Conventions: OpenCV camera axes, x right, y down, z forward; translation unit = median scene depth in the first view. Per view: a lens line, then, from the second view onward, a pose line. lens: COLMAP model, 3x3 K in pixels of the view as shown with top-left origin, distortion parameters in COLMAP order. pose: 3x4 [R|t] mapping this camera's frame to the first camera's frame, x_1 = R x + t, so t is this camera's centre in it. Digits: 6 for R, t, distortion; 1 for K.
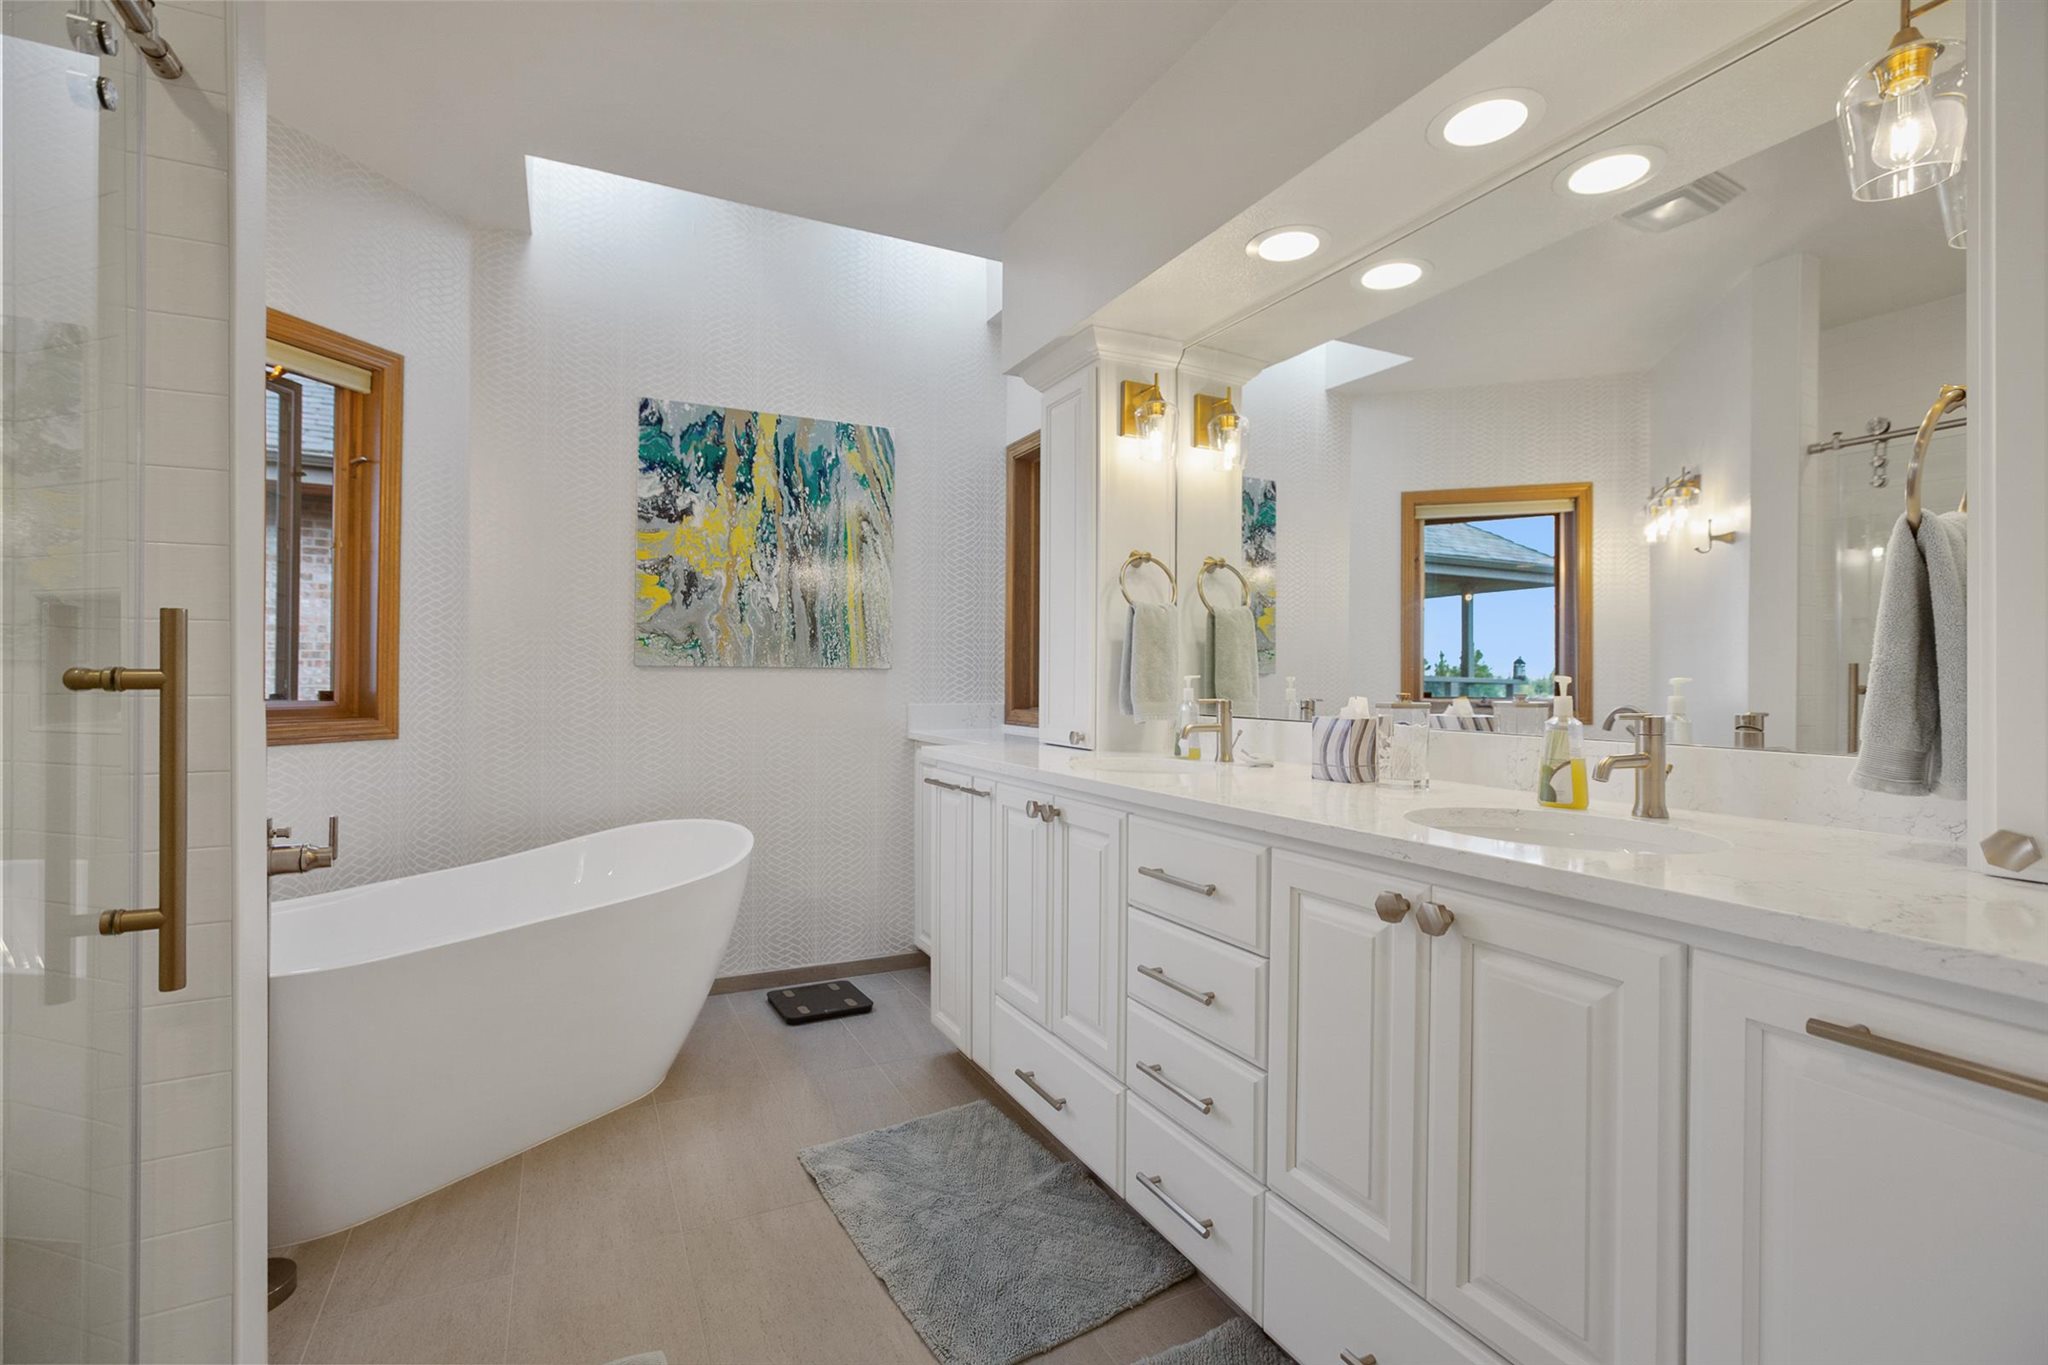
lens RADIAL K [[941.6, 0, 1021.3], [0, 941.6, 679.2], [0, 0, 1]] dist [-0.006495, 0.003219]
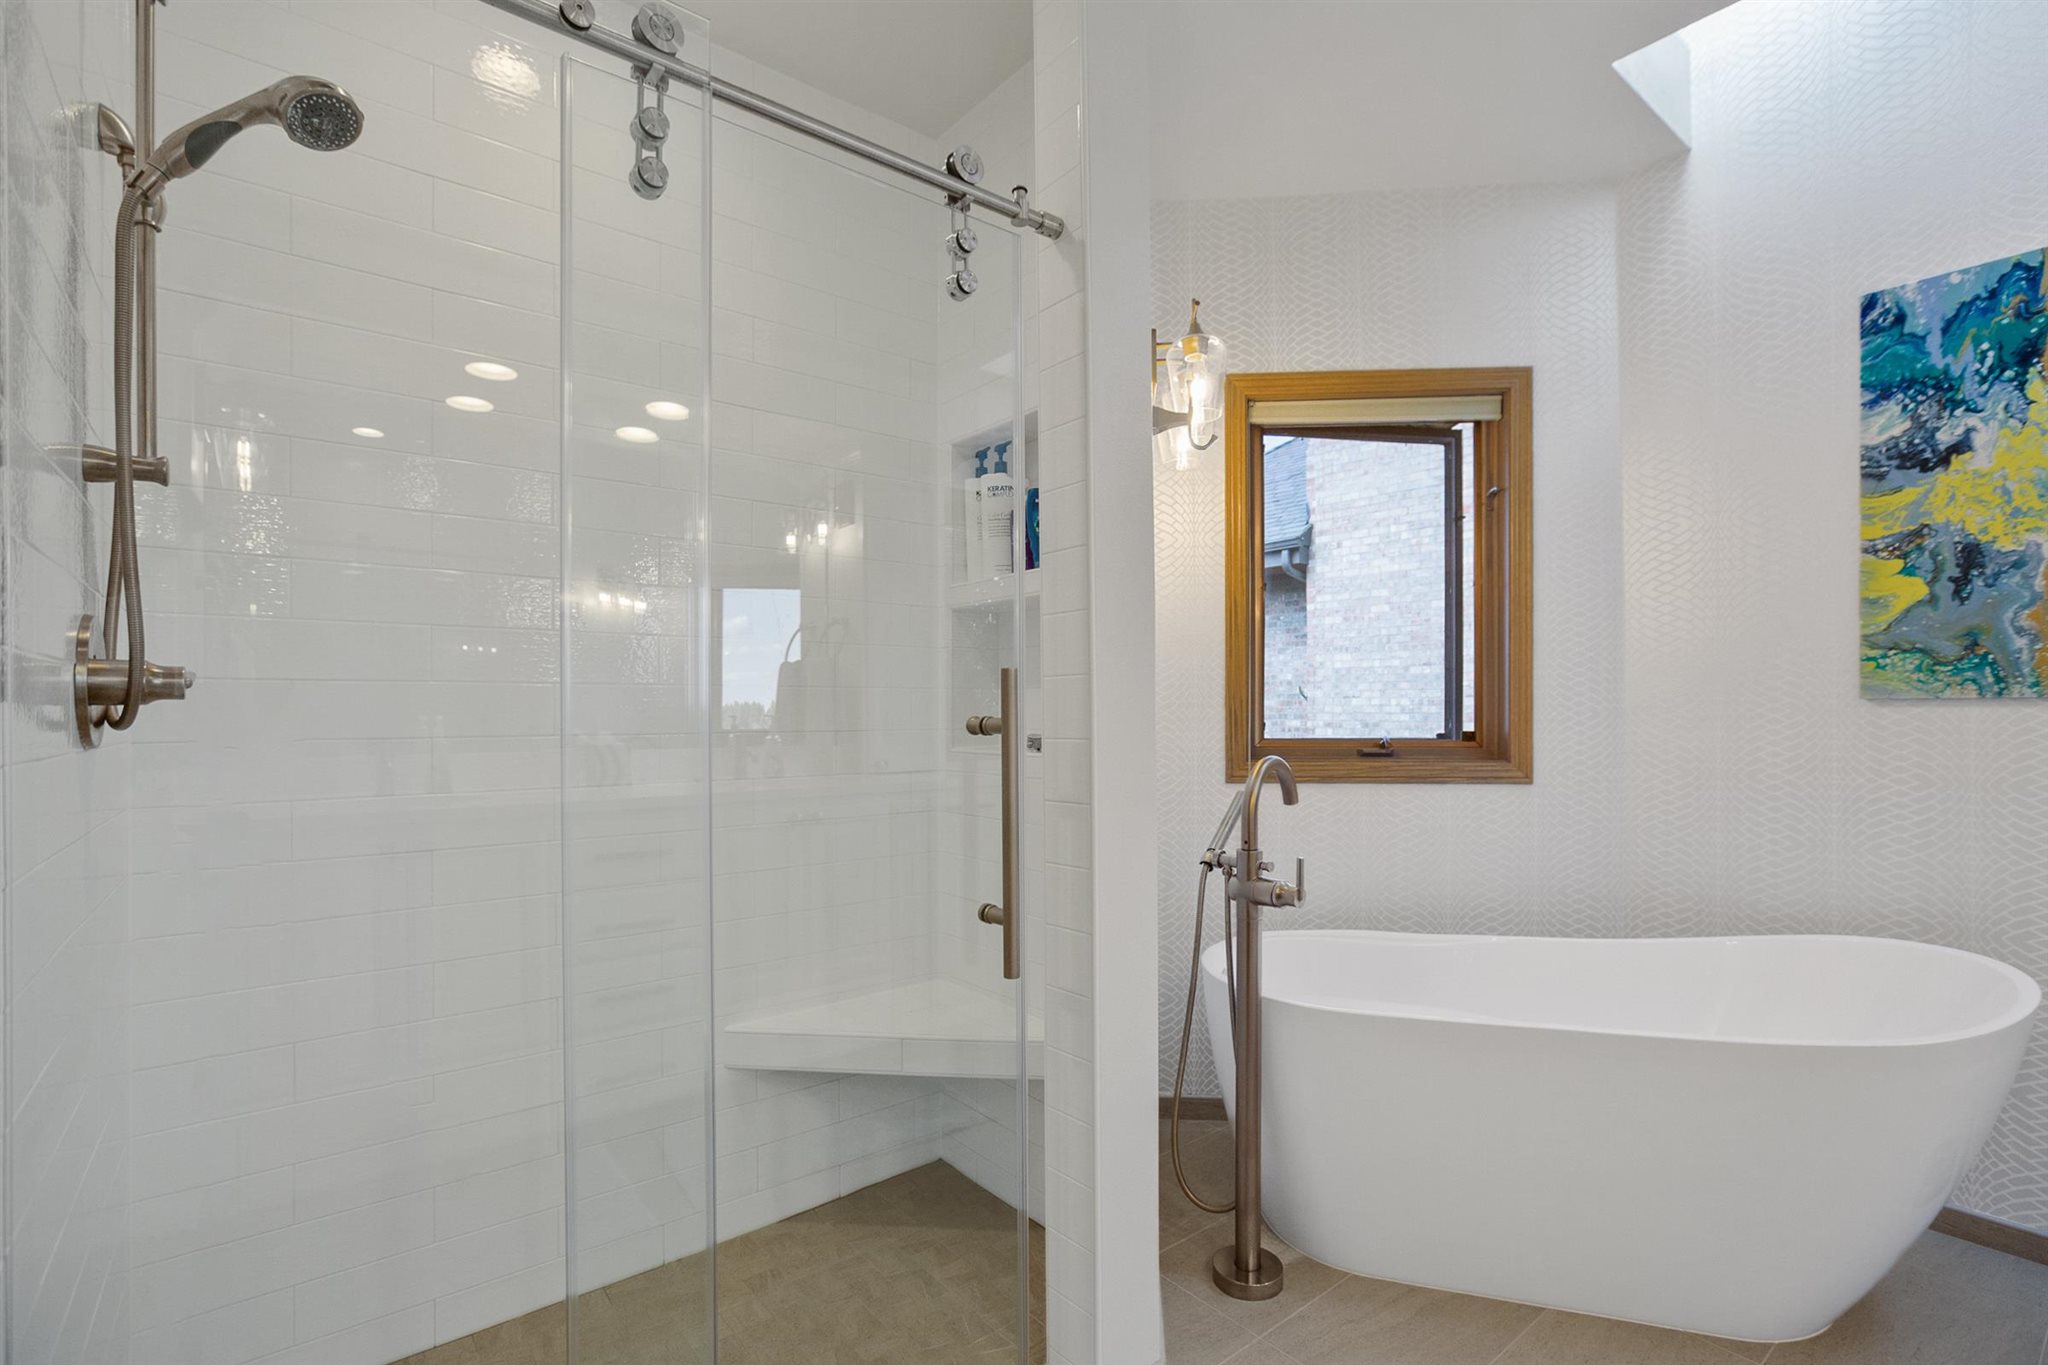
lens RADIAL K [[941.6, 0, 985.7], [0, 941.6, 710.5], [0, 0, 1]] dist [-0.006495, 0.003219]
pose [[0.220690, -0.006449, -0.975323, 0.102635], [0.002876, 0.999978, -0.005961, -0.004093], [0.975340, -0.001490, 0.220704, 0.244028]]
